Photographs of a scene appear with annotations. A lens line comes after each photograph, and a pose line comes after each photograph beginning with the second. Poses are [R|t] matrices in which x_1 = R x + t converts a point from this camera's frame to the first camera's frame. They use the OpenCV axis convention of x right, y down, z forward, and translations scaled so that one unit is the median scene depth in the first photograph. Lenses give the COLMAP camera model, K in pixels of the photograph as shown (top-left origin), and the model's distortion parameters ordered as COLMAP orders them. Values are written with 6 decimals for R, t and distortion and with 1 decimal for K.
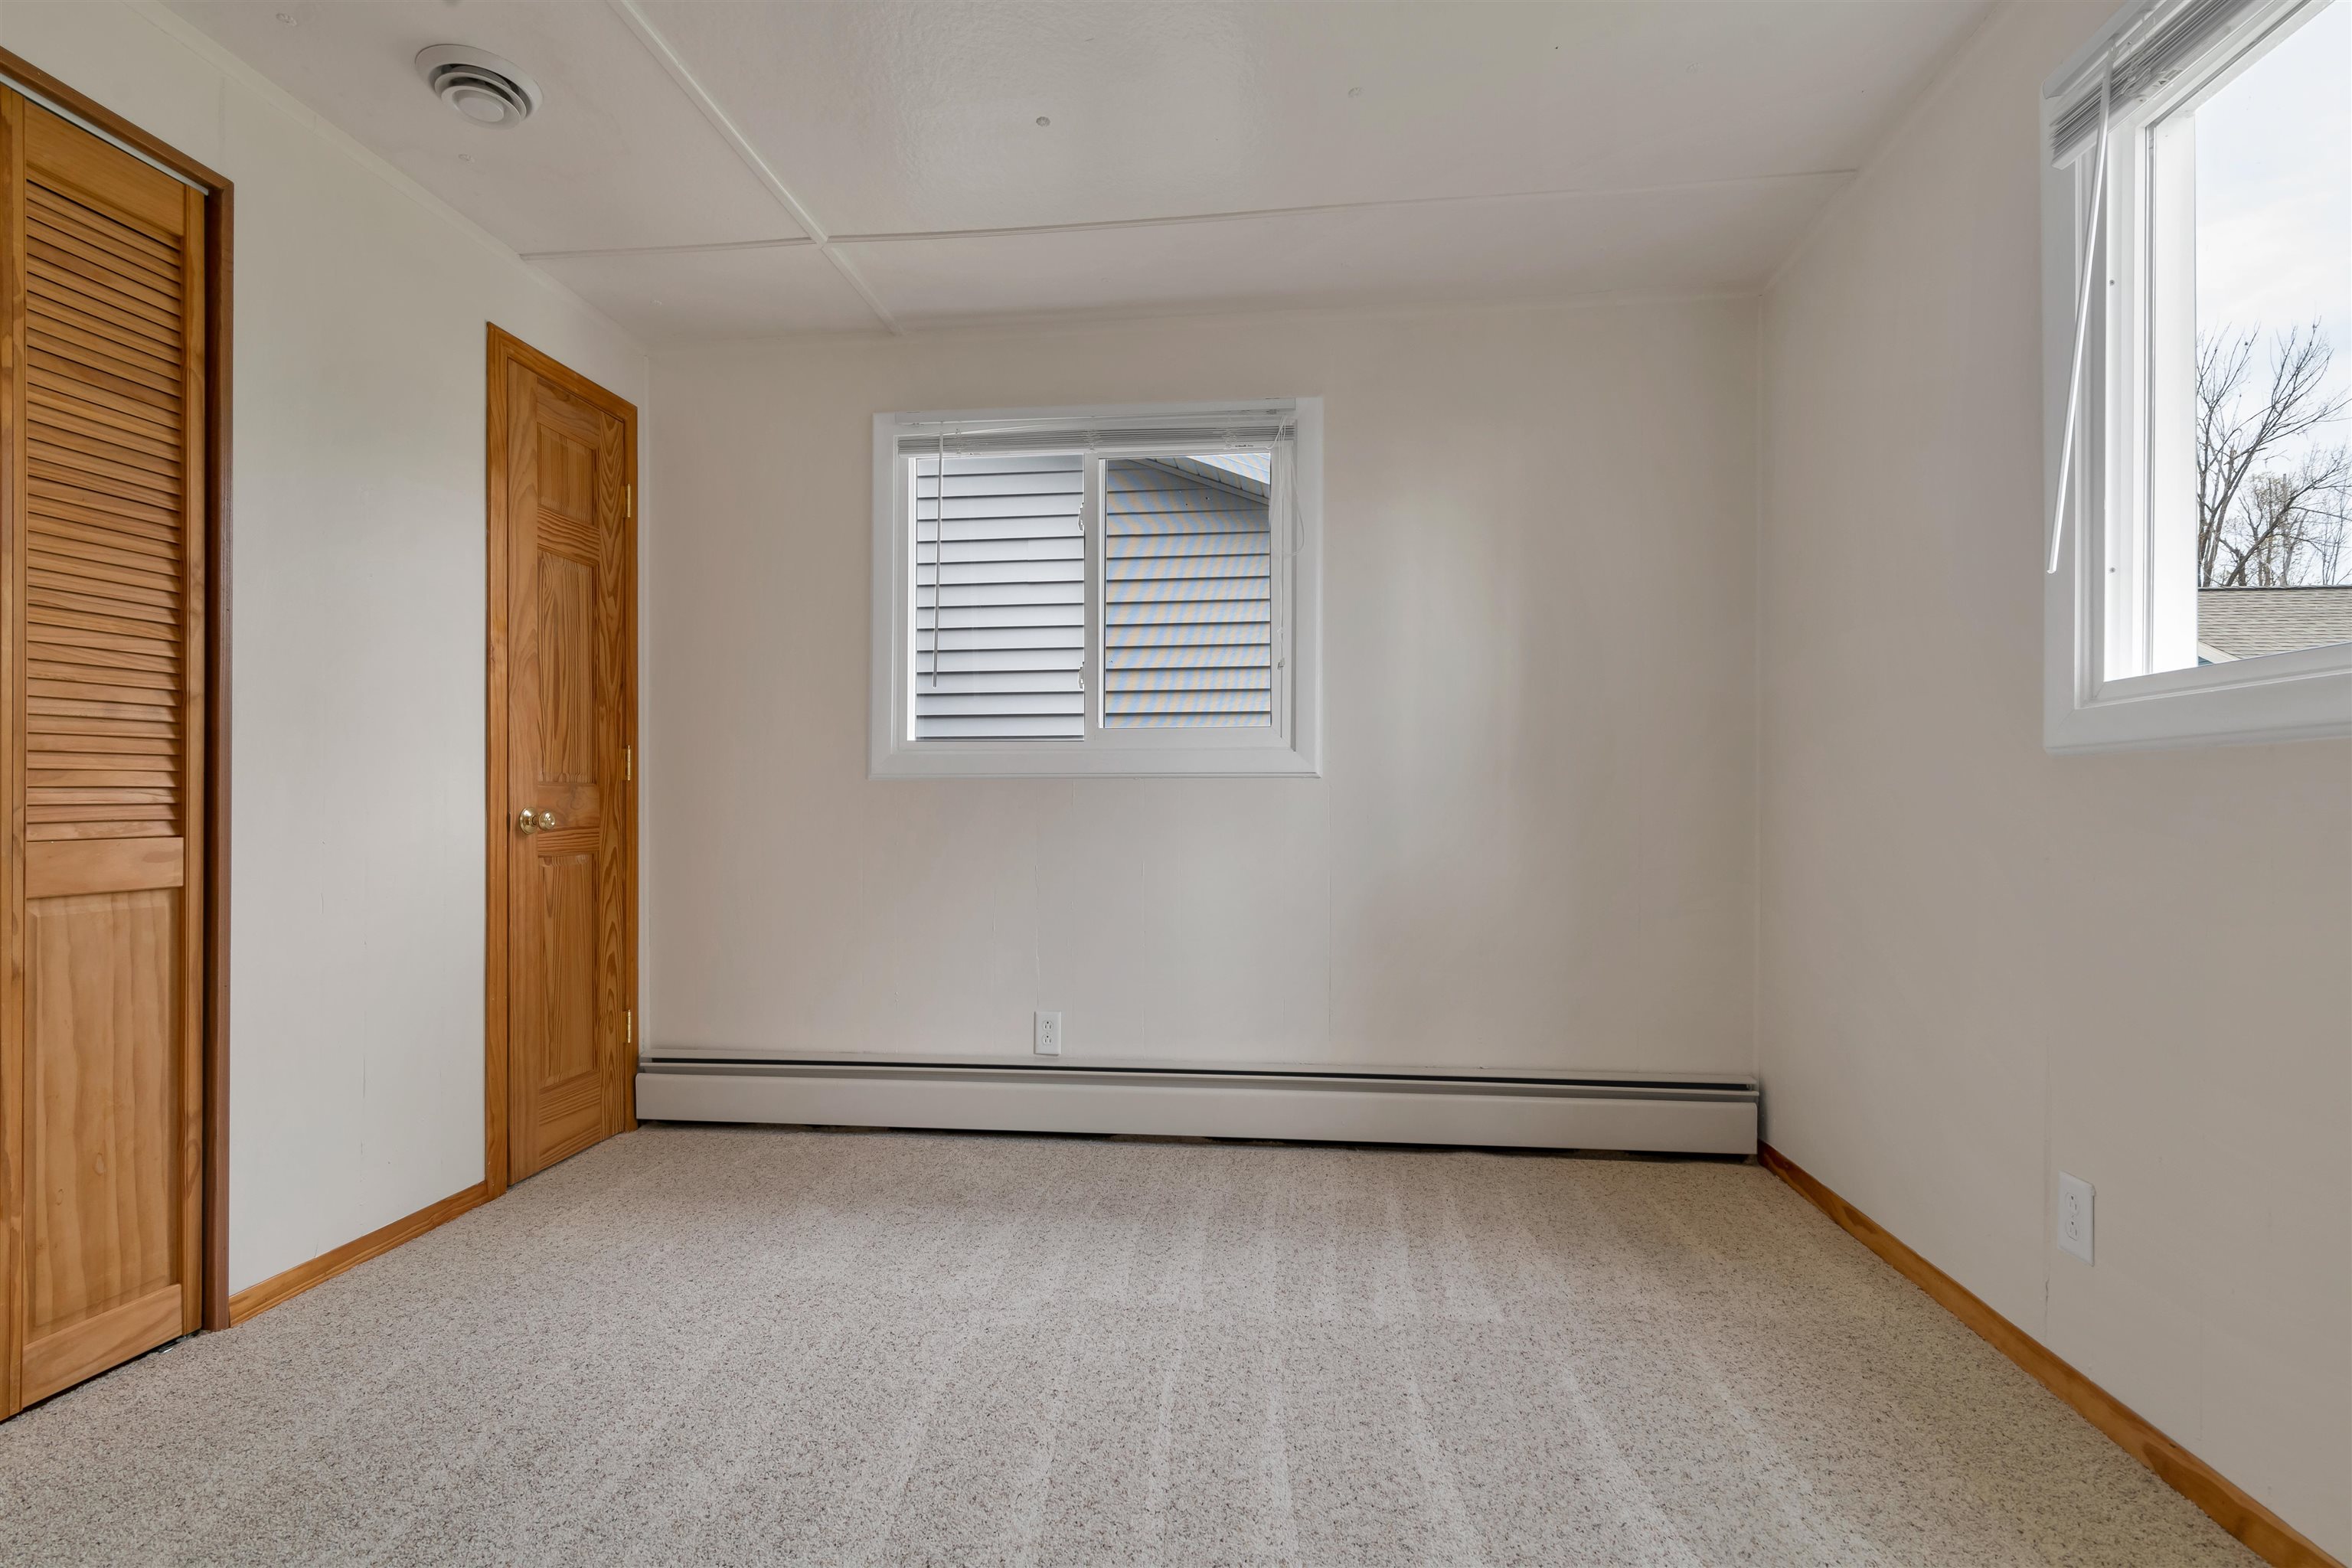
lens RADIAL K [[1091.0, 0, 1183.7], [0, 1091.0, 798.8], [0, 0, 1]] dist [0.000813, -0.000275]
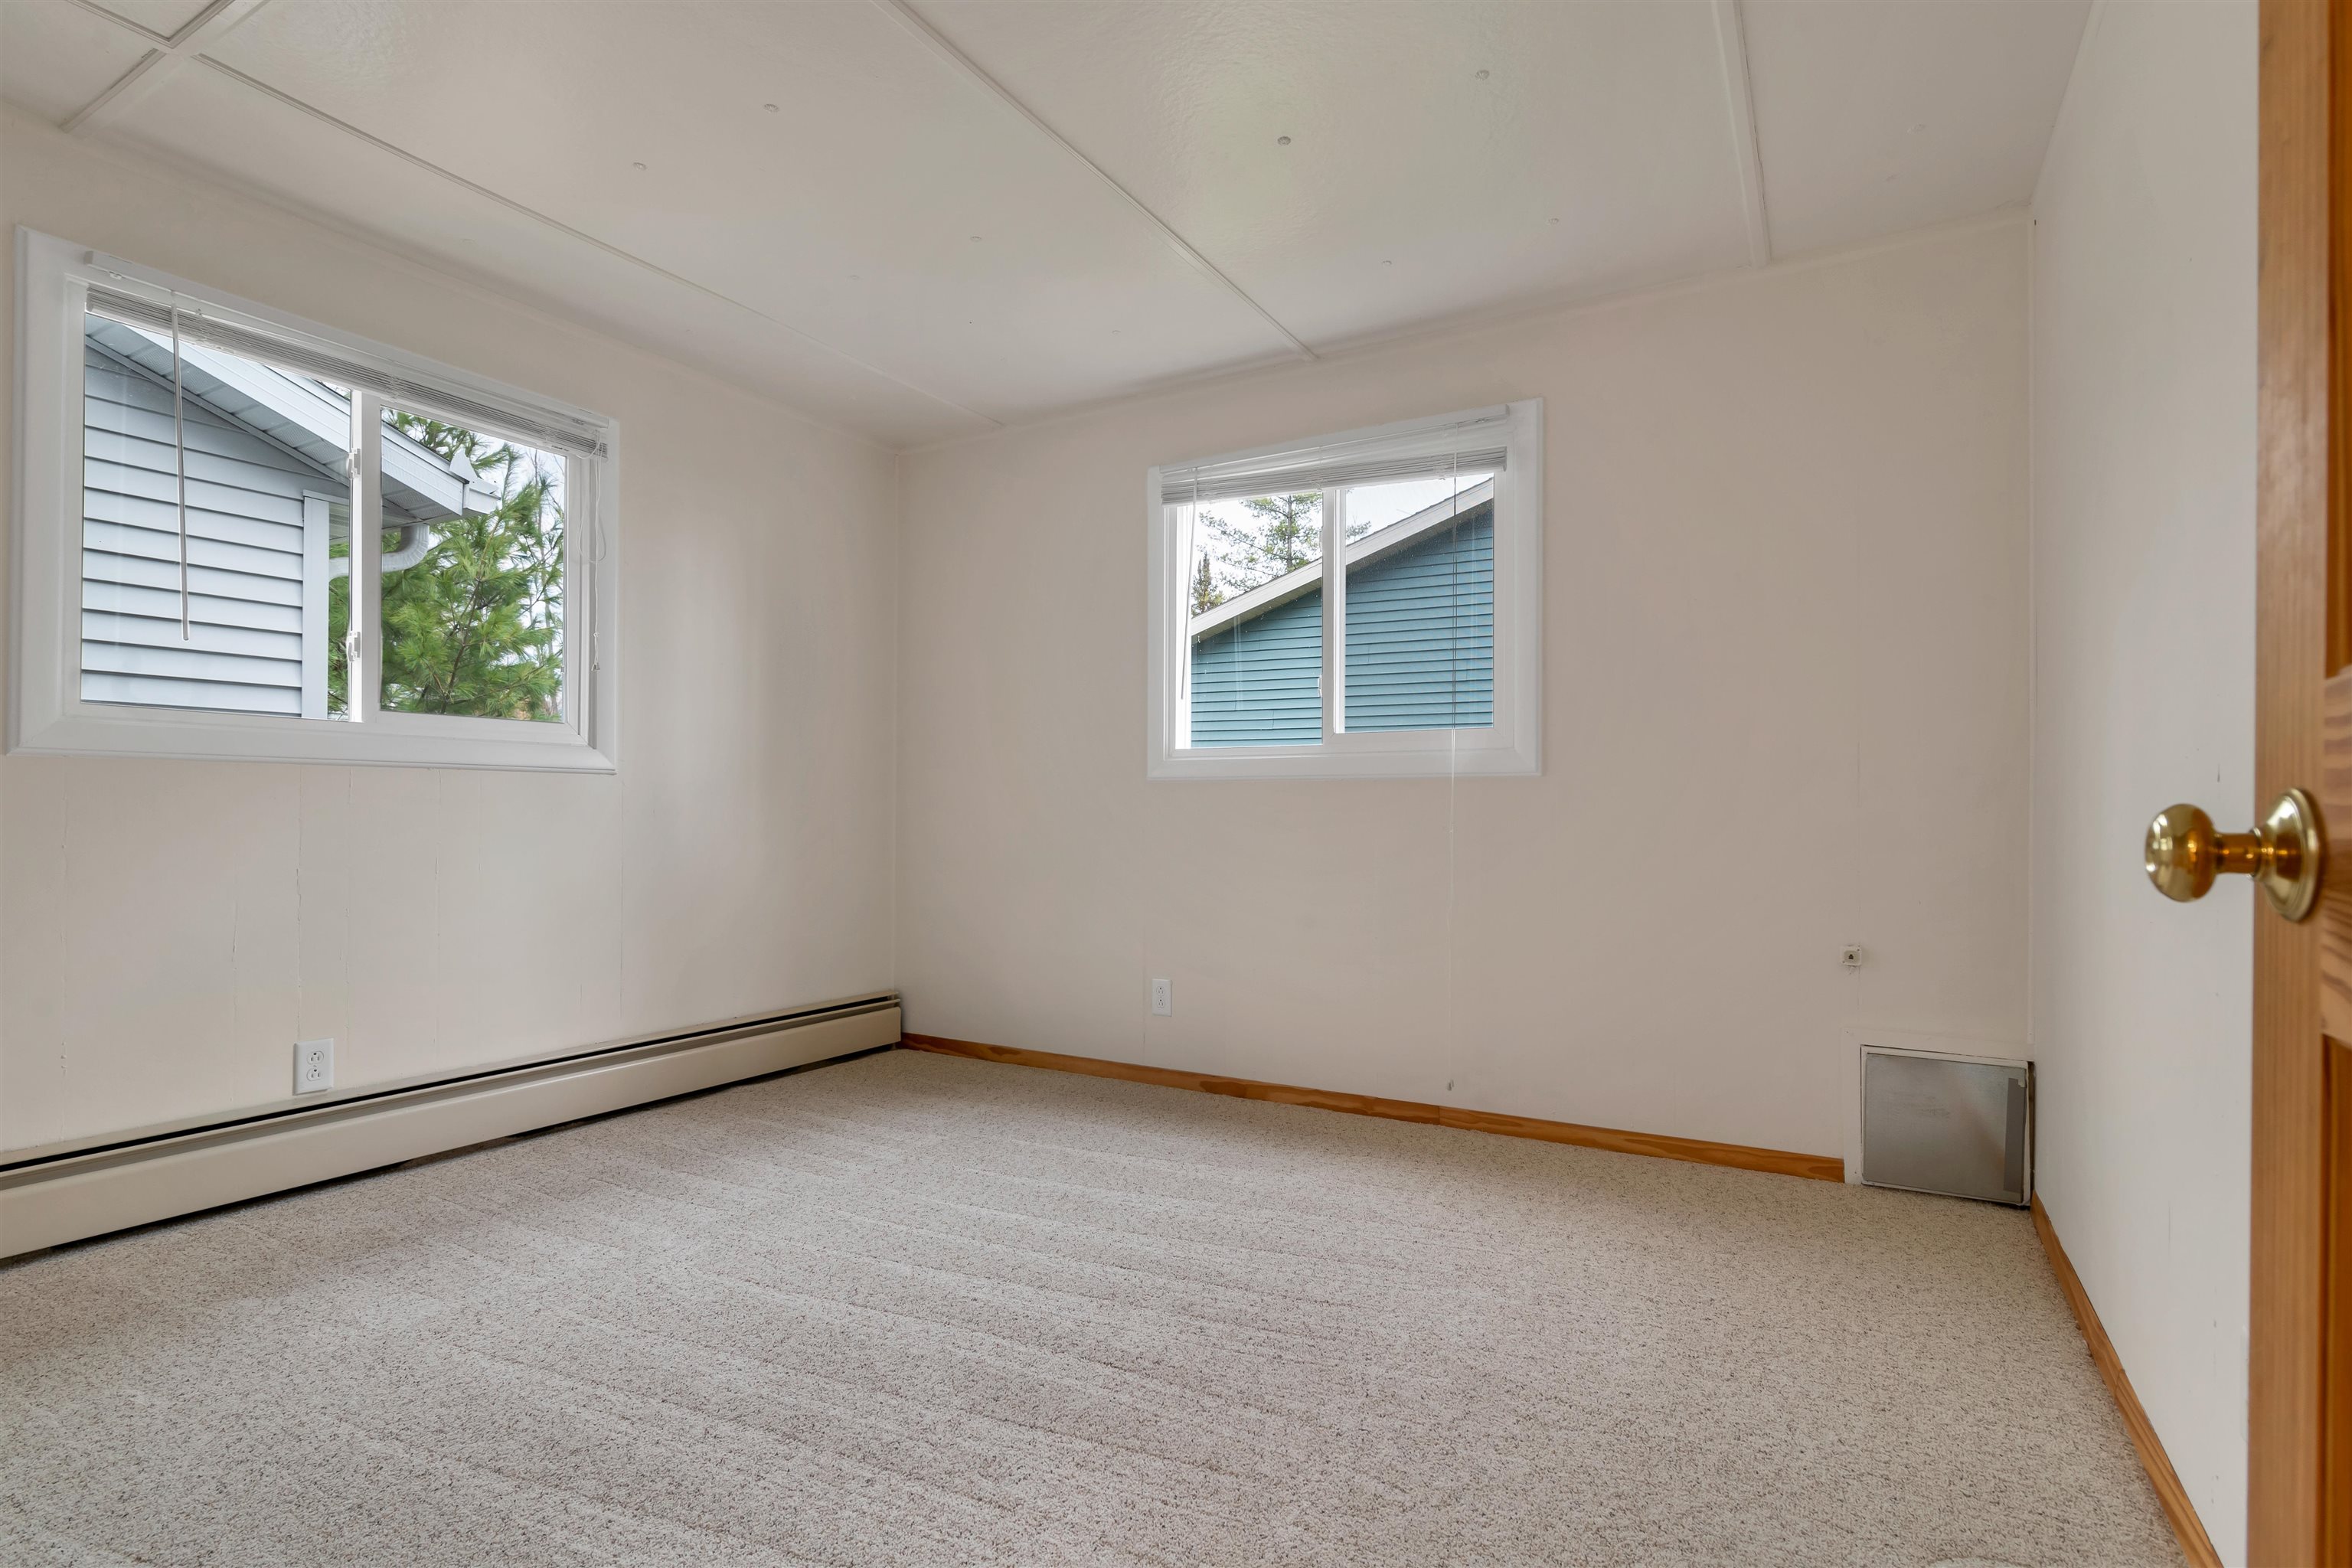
lens RADIAL K [[1091.0, 0, 1188.8], [0, 1091.0, 794.3], [0, 0, 1]] dist [0.000813, -0.000275]
pose [[0.414040, 0.017831, 0.910084, -0.776180], [-0.012999, 0.999822, -0.013675, 0.009054], [-0.910166, -0.006168, 0.414198, 0.046407]]
